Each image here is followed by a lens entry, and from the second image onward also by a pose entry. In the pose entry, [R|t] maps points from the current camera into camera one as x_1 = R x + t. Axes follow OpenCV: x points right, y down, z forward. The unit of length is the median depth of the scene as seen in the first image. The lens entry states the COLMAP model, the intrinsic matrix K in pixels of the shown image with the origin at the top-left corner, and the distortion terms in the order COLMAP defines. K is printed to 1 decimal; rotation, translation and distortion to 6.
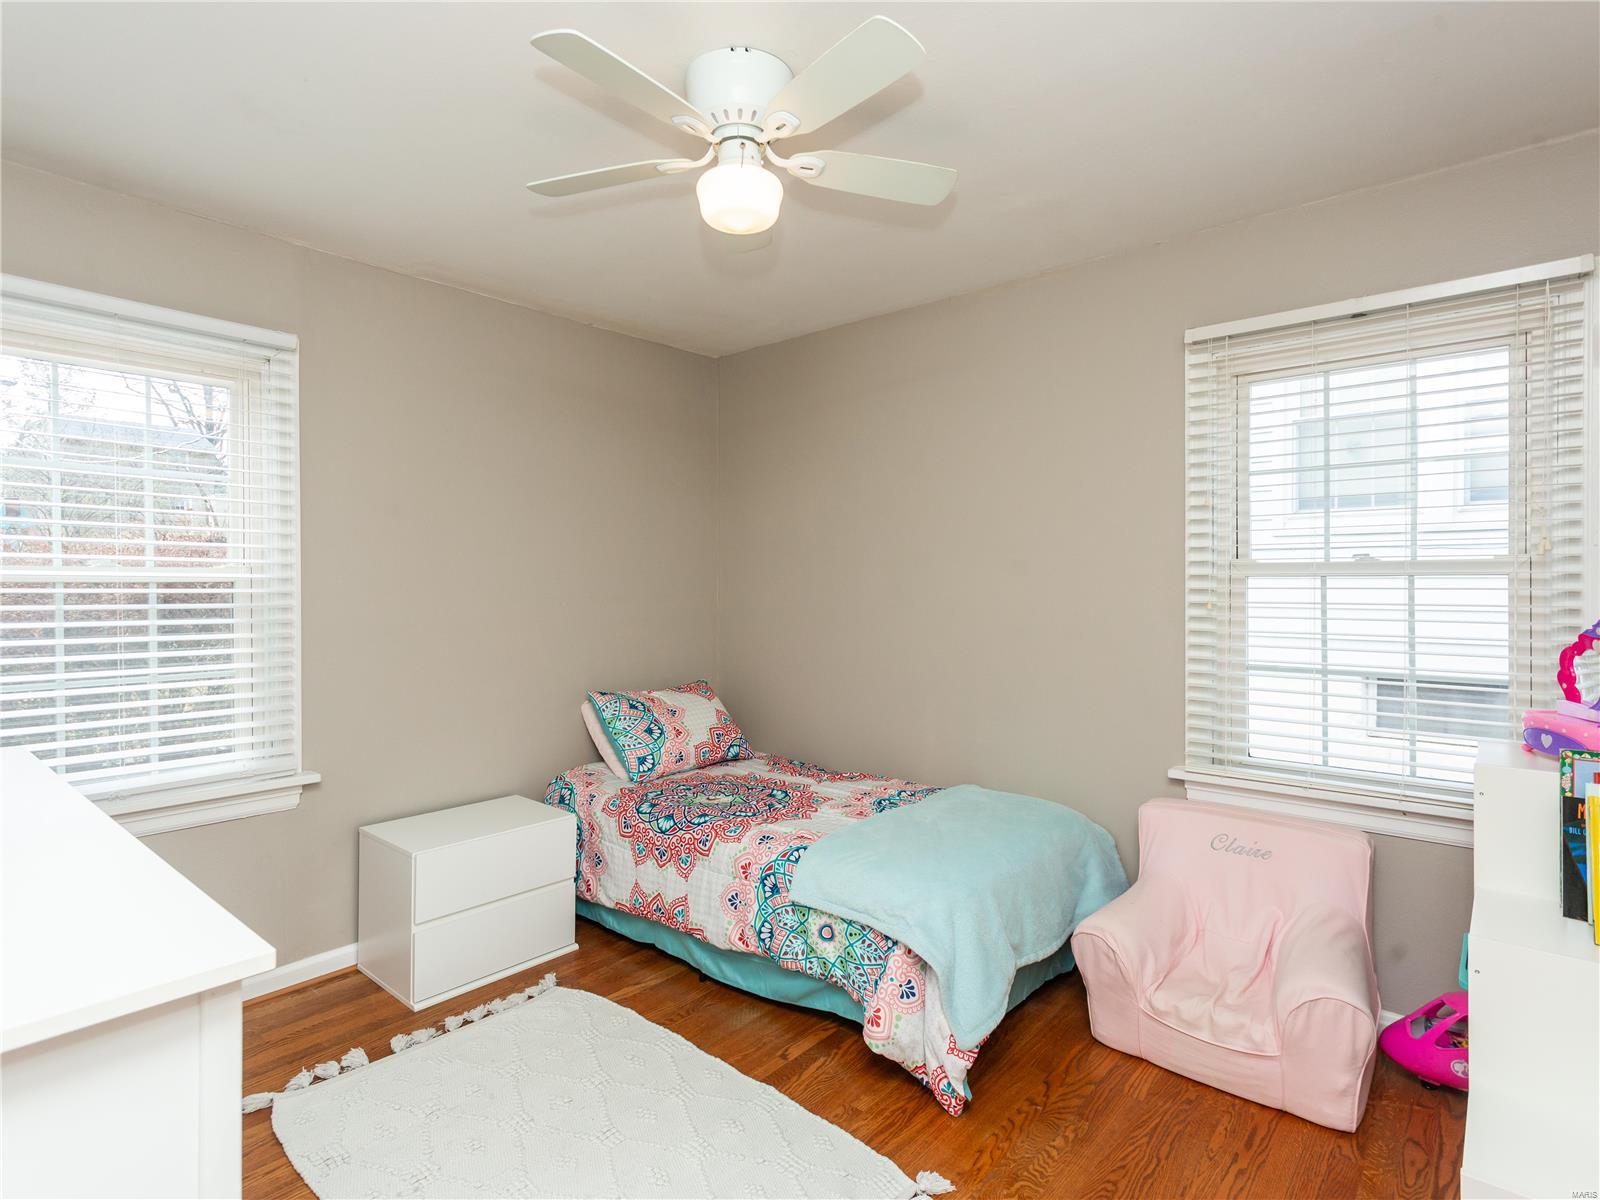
lens RADIAL K [[833.9, 0, 793.9], [0, 833.9, 593.2], [0, 0, 1]] dist [-0.005591, 0.001200]
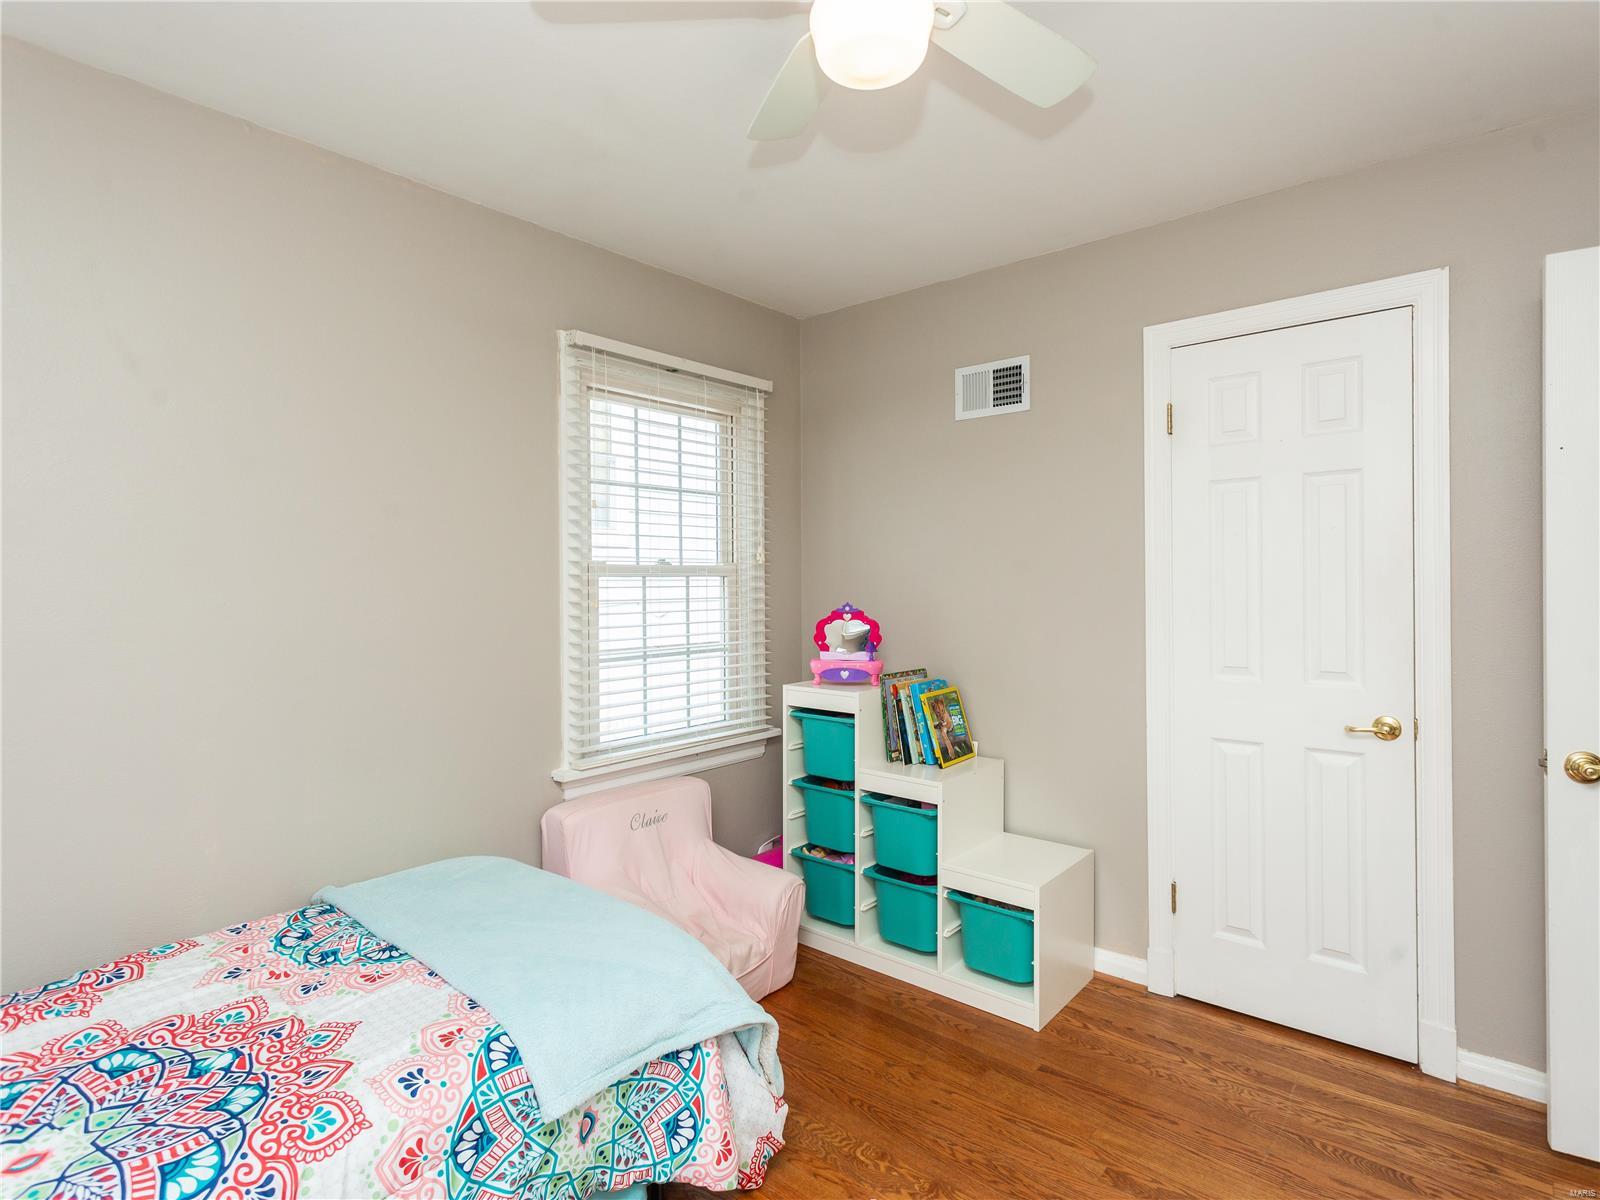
lens RADIAL K [[833.9, 0, 793.7], [0, 833.9, 588.8], [0, 0, 1]] dist [-0.005591, 0.001200]
pose [[0.010860, -0.013980, 0.999843, -0.570894], [0.021153, 0.999682, 0.013748, -0.015365], [-0.999717, 0.021001, 0.011153, 0.784095]]
